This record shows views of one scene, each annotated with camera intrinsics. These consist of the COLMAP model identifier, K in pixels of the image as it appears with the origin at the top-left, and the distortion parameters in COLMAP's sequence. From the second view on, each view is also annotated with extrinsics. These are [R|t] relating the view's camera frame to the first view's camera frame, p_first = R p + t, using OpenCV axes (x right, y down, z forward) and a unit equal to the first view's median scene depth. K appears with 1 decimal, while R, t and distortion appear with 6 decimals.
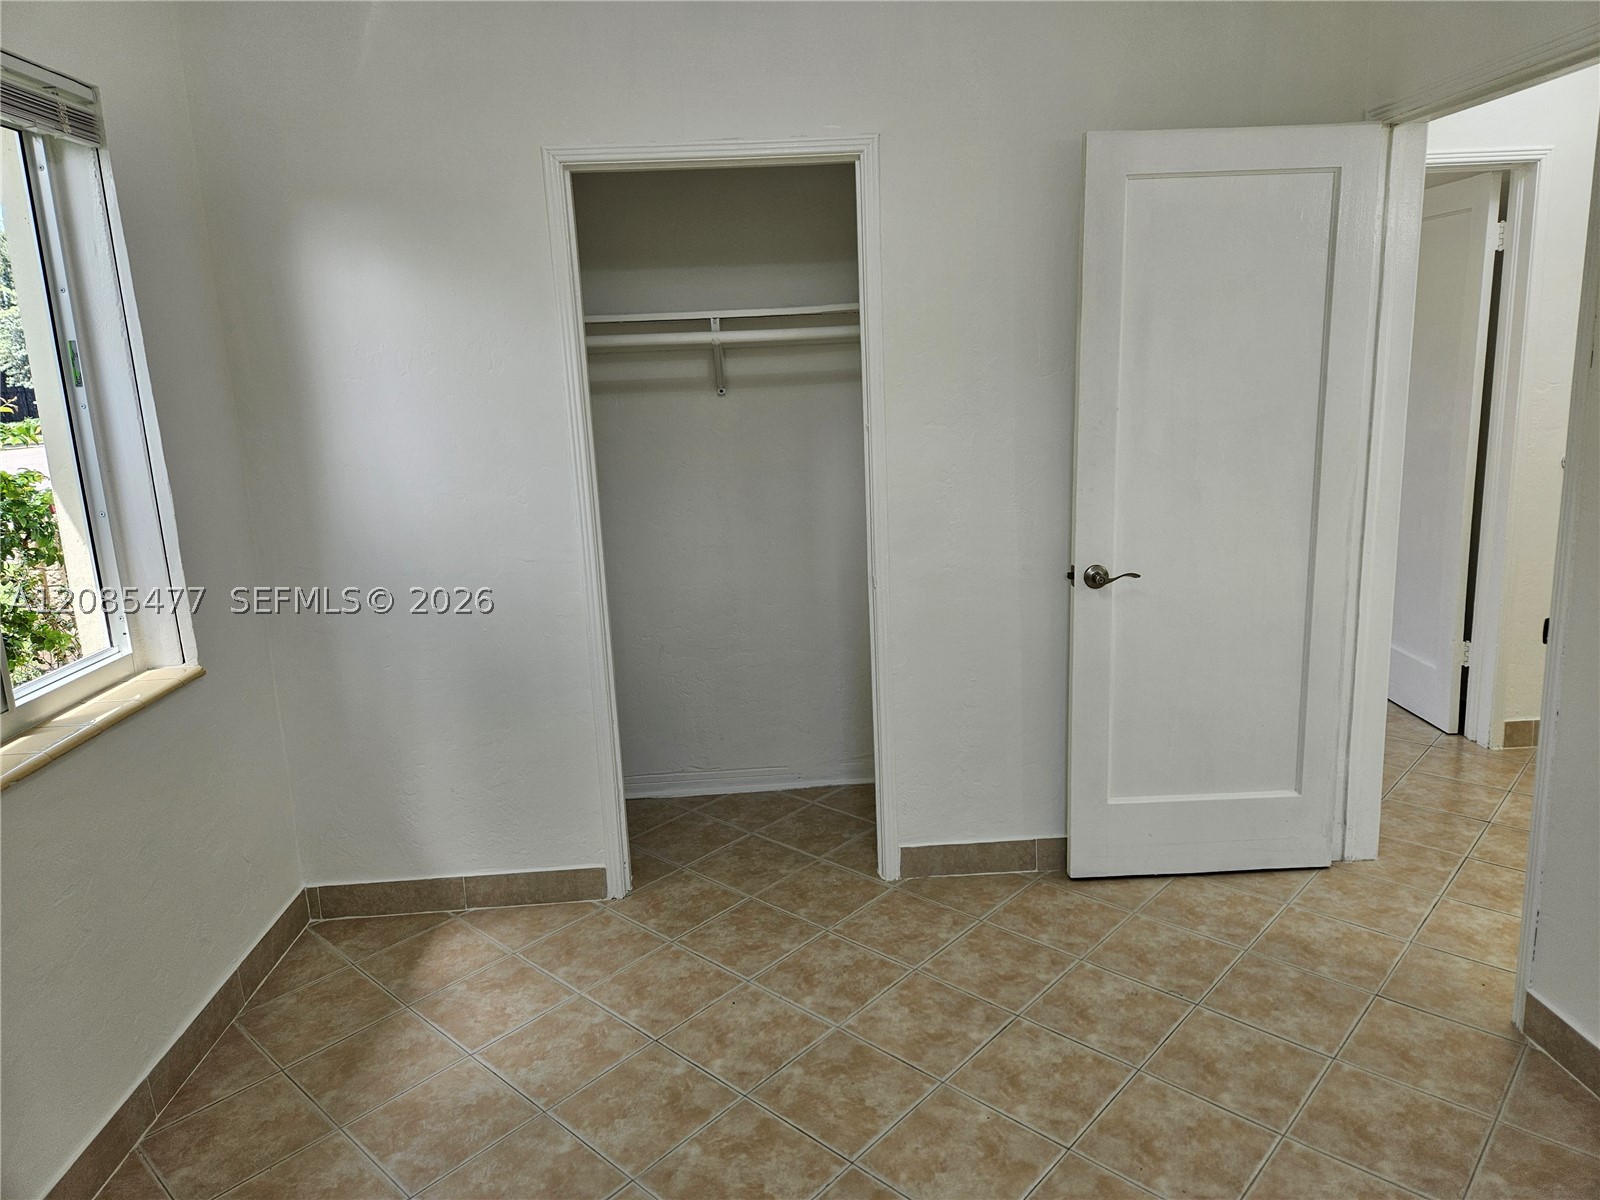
lens RADIAL K [[1067.8, 0, 799.6], [0, 1067.8, 563.9], [0, 0, 1]] dist [0.074440, -0.068475]
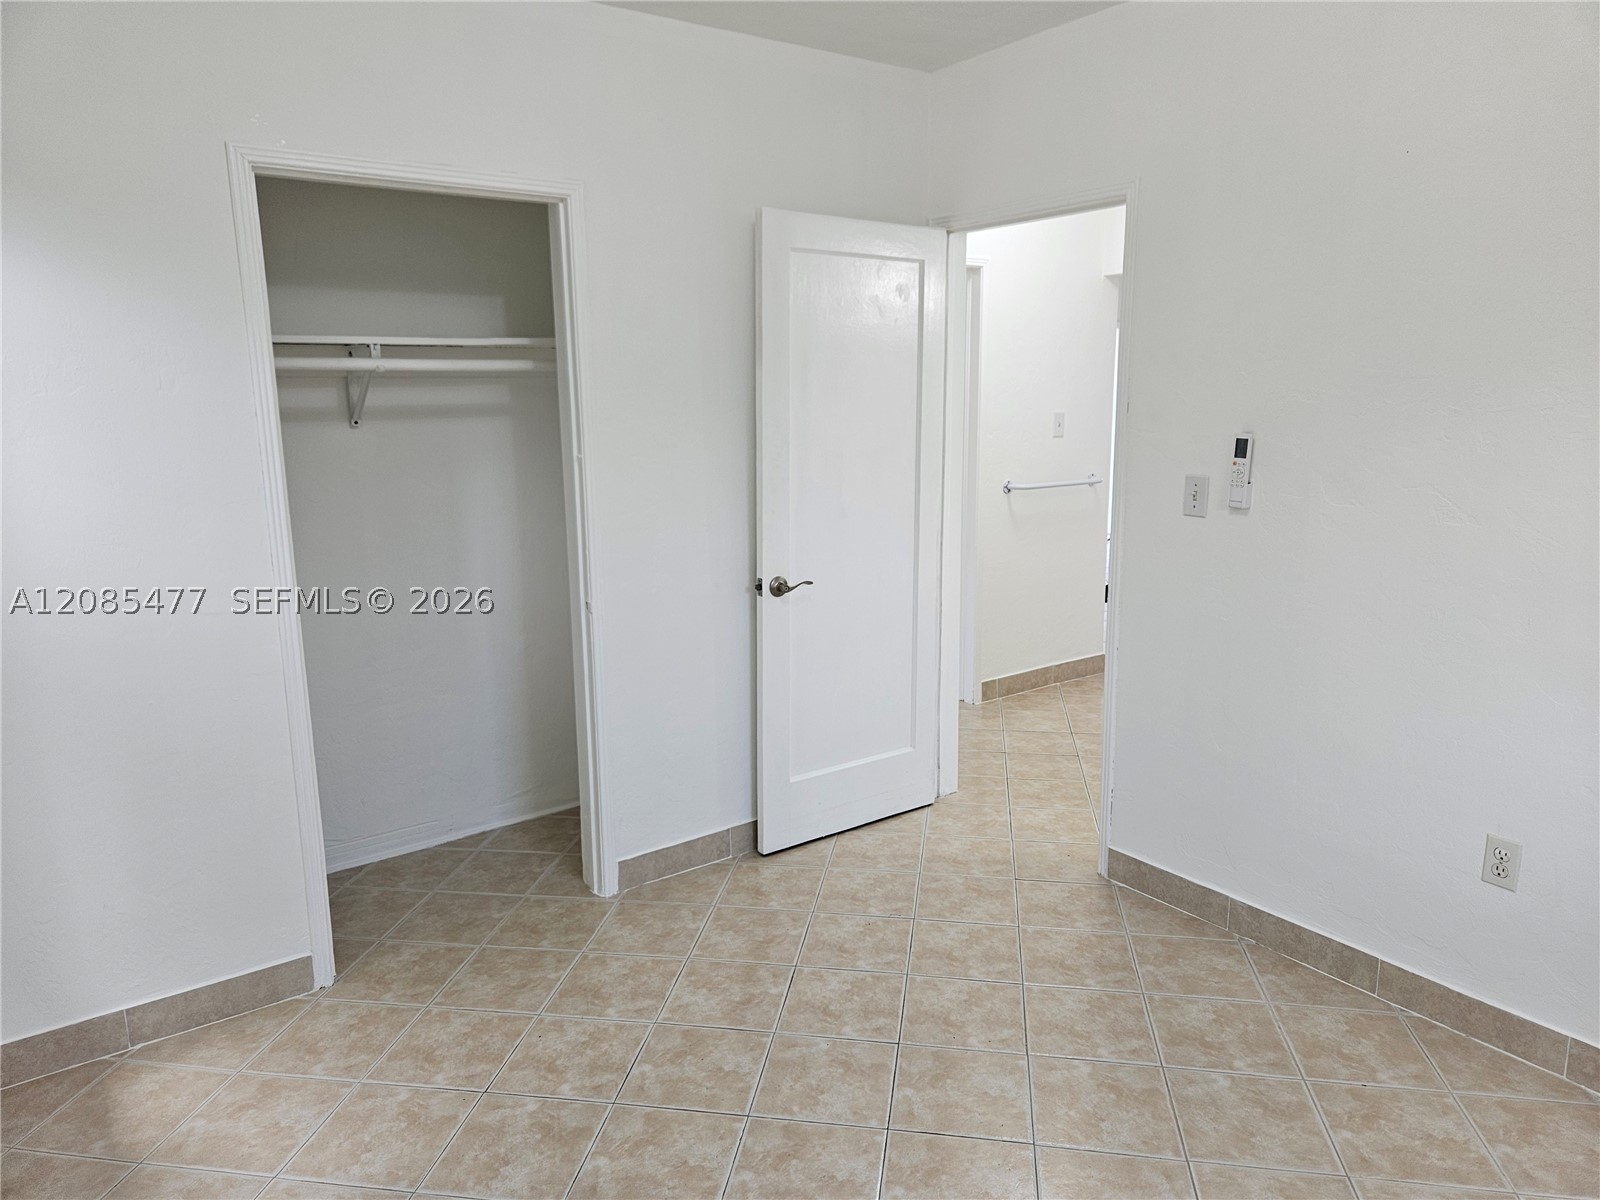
lens RADIAL K [[1081.3, 0, 809.8], [0, 1081.3, 576.6], [0, 0, 1]] dist [0.070087, -0.076290]
pose [[0.829635, -0.063378, 0.554697, -0.348161], [0.082529, 0.996543, -0.009573, 0.015552], [-0.552172, 0.053720, 0.831997, 0.006721]]
